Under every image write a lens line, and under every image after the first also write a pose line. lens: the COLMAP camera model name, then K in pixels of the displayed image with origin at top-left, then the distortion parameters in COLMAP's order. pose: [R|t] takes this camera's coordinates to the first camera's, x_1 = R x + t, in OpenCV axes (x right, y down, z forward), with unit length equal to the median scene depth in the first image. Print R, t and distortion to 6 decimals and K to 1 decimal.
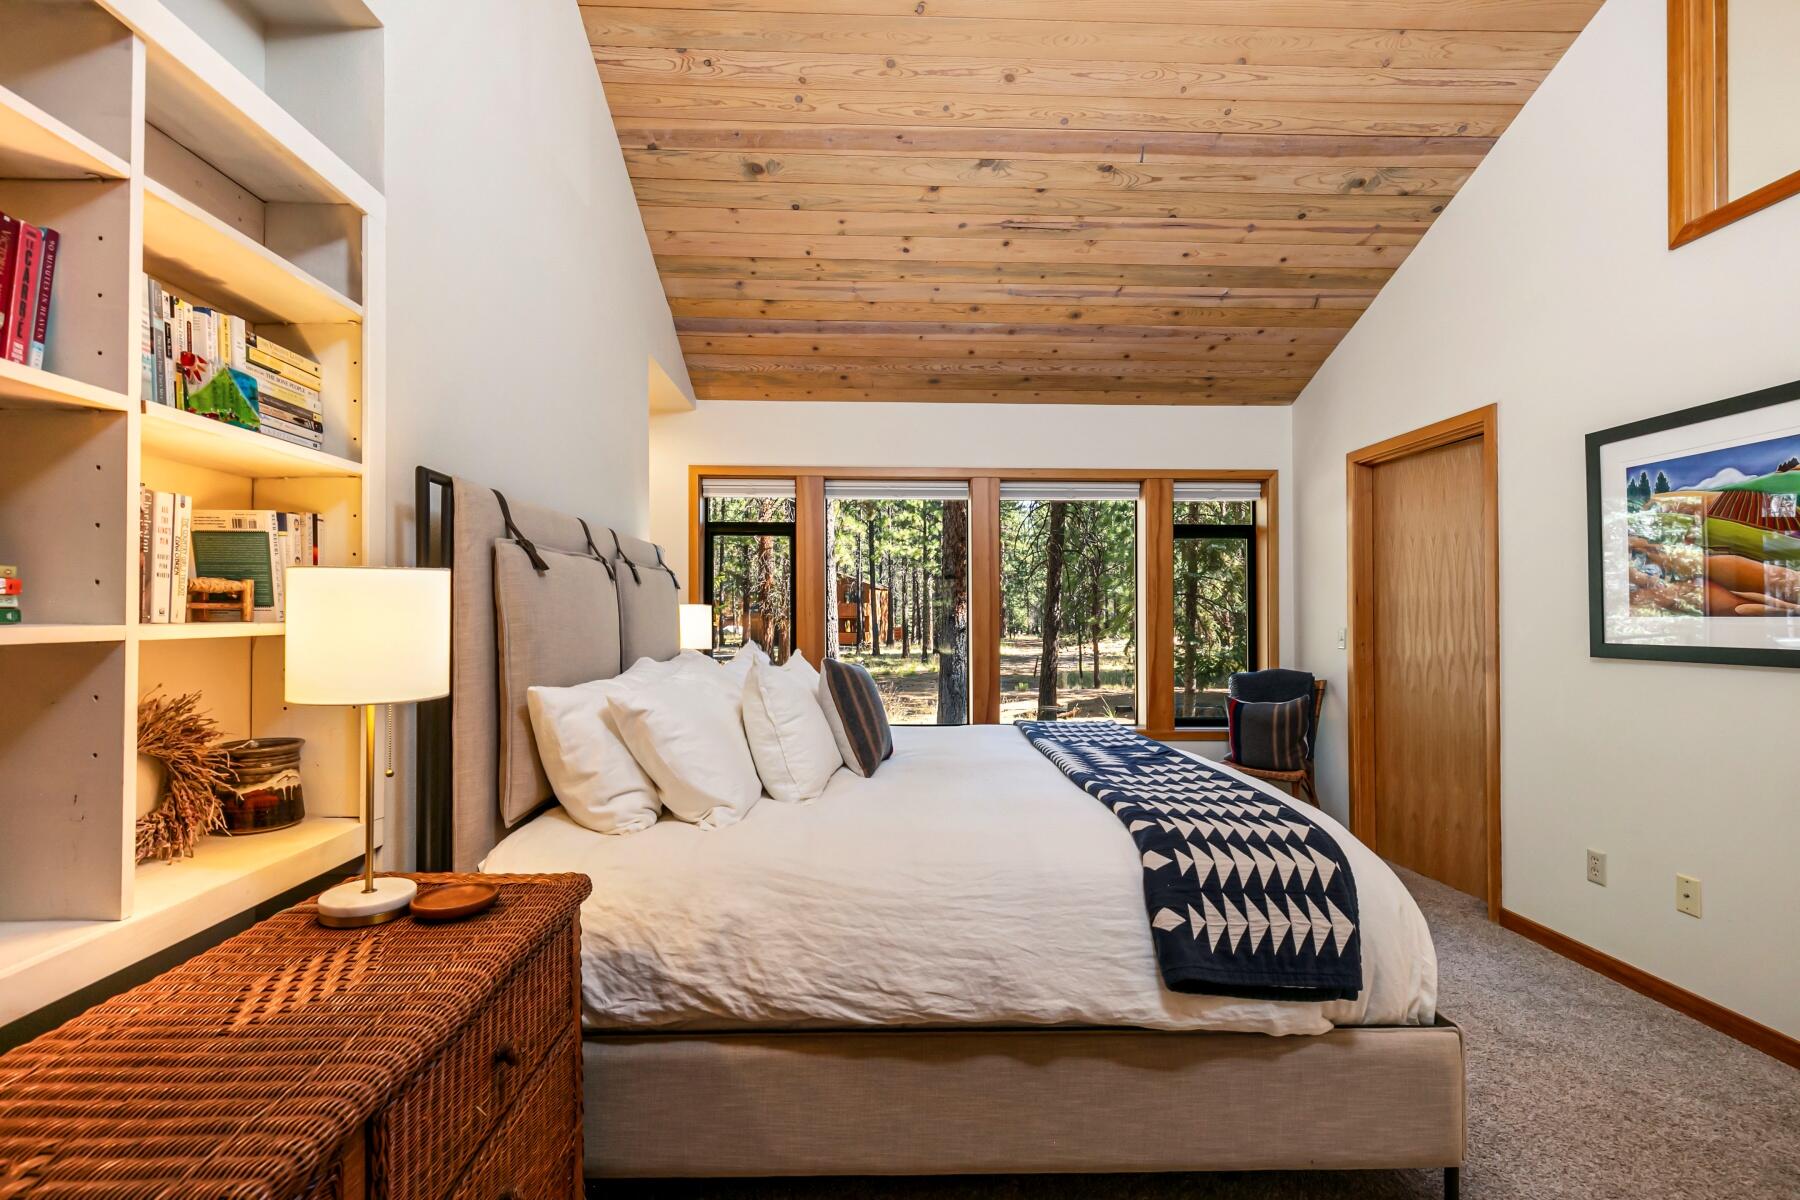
lens RADIAL K [[819.2, 0, 894.0], [0, 819.2, 607.4], [0, 0, 1]] dist [0.001262, -0.000368]
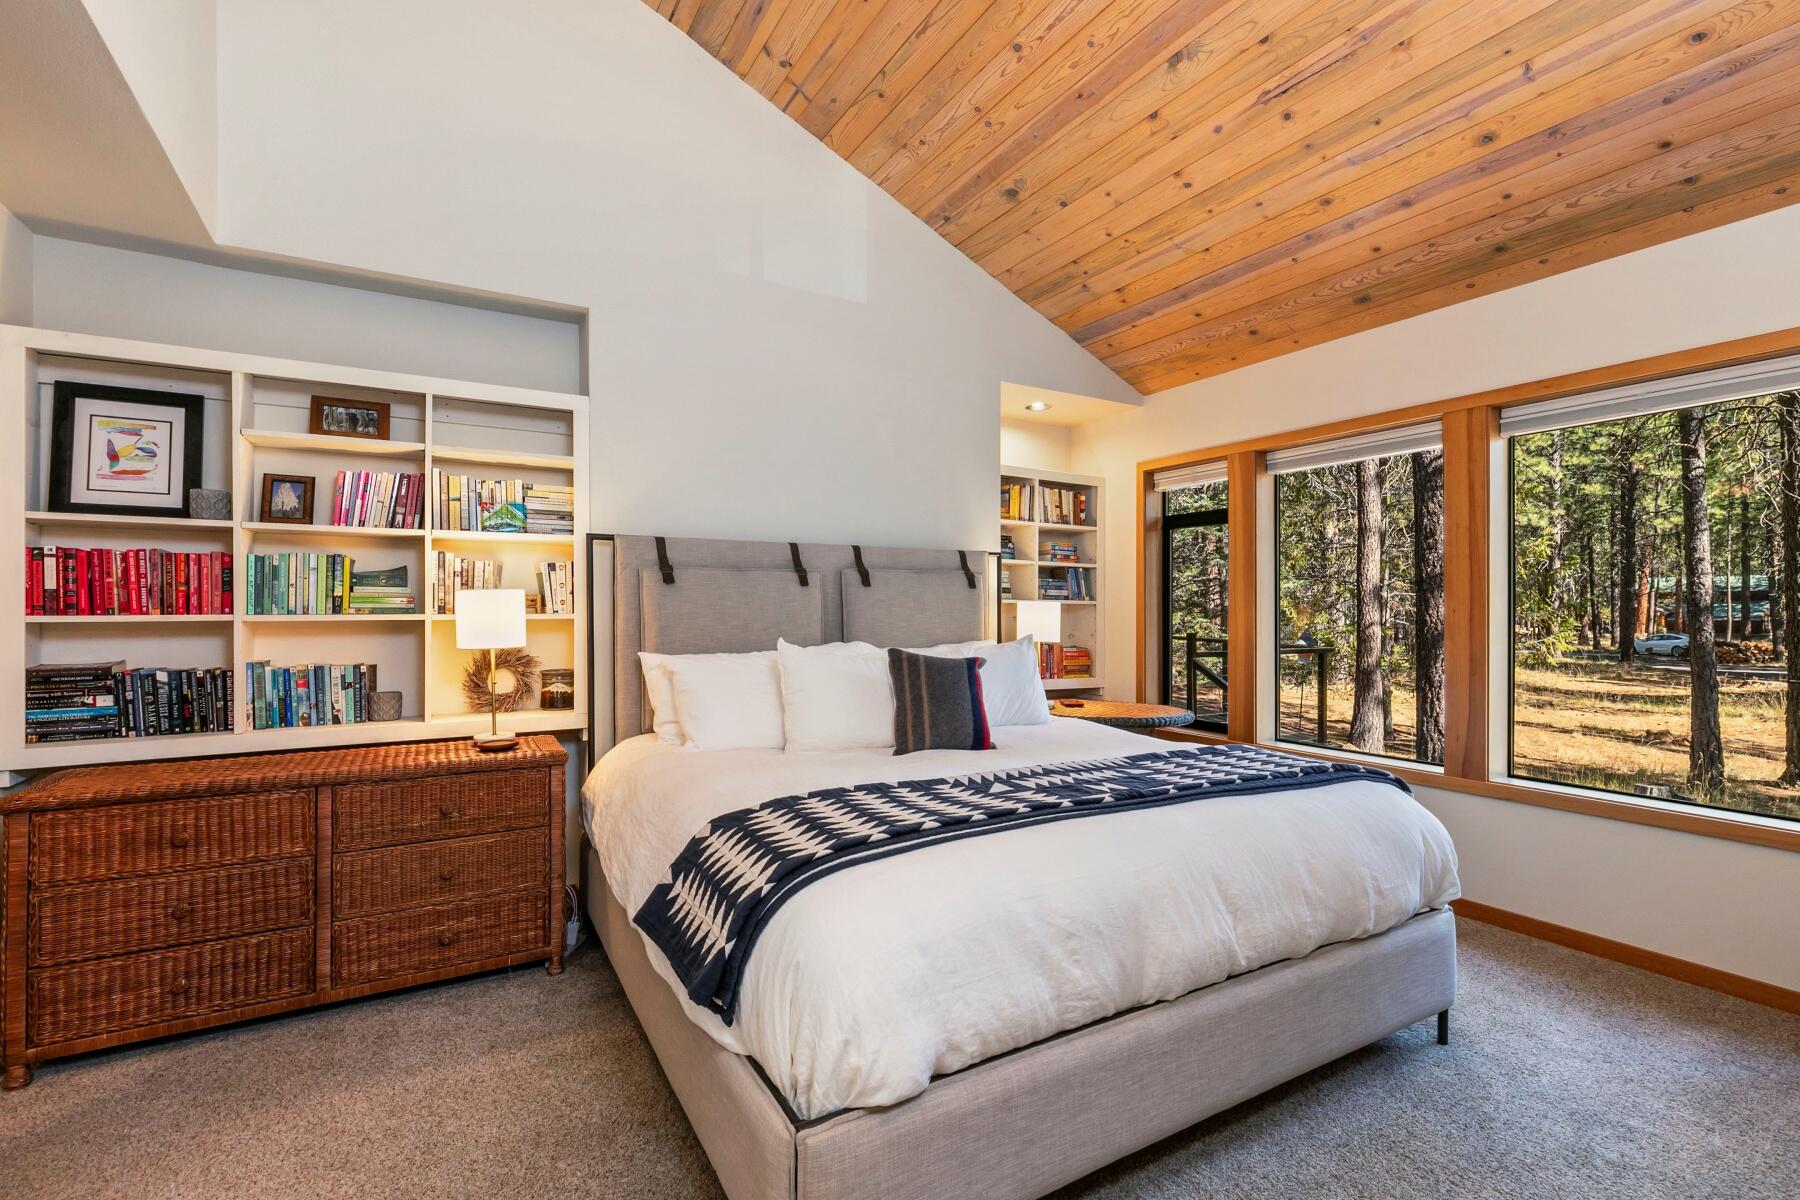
lens RADIAL K [[819.2, 0, 893.5], [0, 819.2, 603.7], [0, 0, 1]] dist [0.001262, -0.000368]
pose [[0.464424, -0.008931, -0.885568, 0.561134], [0.009536, 0.999942, -0.005083, 0.002969], [0.885562, -0.006084, 0.464482, 0.292277]]
